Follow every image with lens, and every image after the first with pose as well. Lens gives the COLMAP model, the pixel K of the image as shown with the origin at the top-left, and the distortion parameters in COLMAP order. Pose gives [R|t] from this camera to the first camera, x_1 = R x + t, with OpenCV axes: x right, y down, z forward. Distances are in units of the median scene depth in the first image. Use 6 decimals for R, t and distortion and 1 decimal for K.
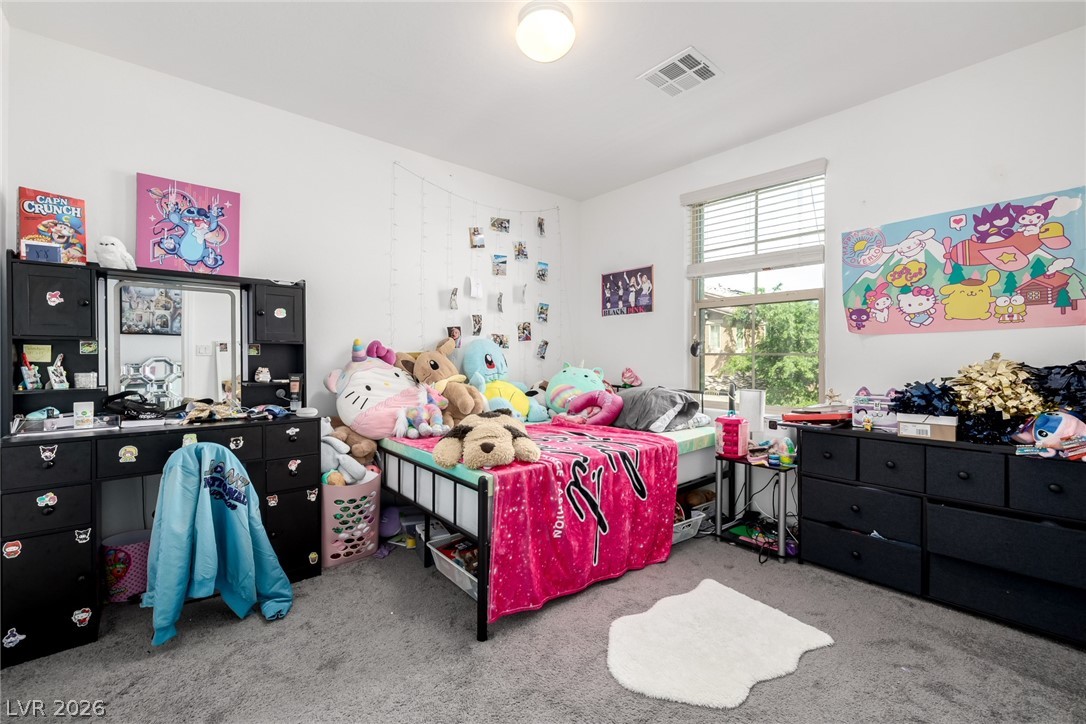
lens RADIAL K [[458.9, 0, 536.7], [0, 458.9, 354.9], [0, 0, 1]] dist [0.001648, 0.000098]
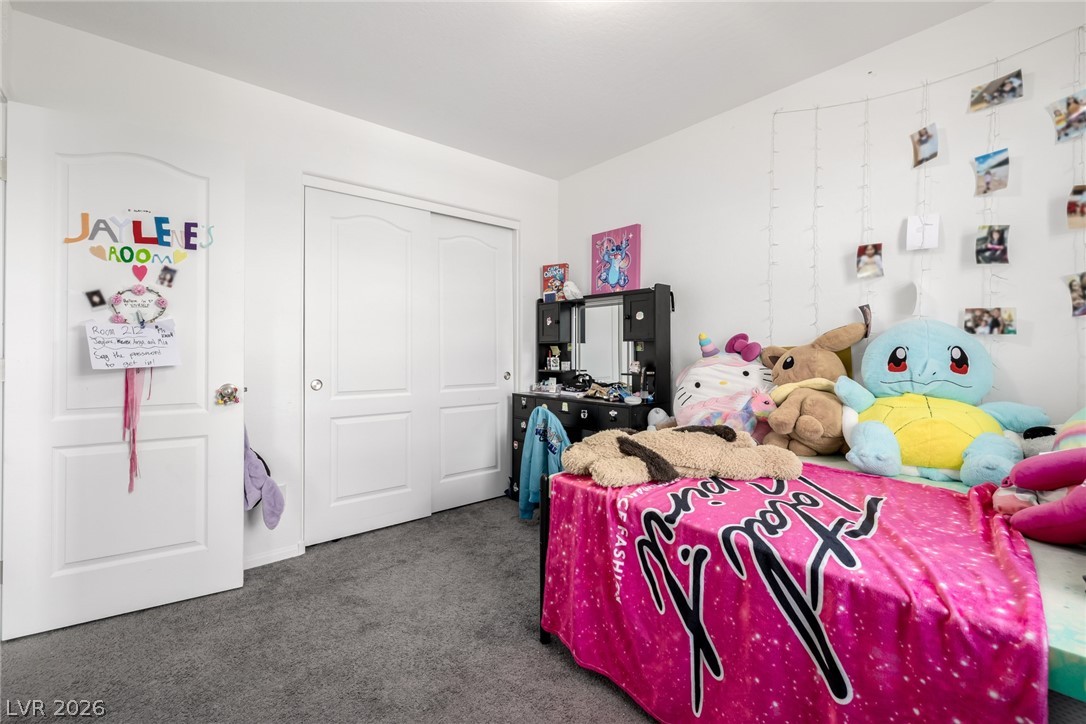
lens RADIAL K [[458.9, 0, 536.7], [0, 458.9, 354.9], [0, 0, 1]] dist [0.001648, 0.000098]
pose [[0.010529, 0.002783, -0.999941, 0.695041], [0.003487, 0.999990, 0.002820, 0.007314], [0.999938, -0.003516, 0.010519, 0.792770]]
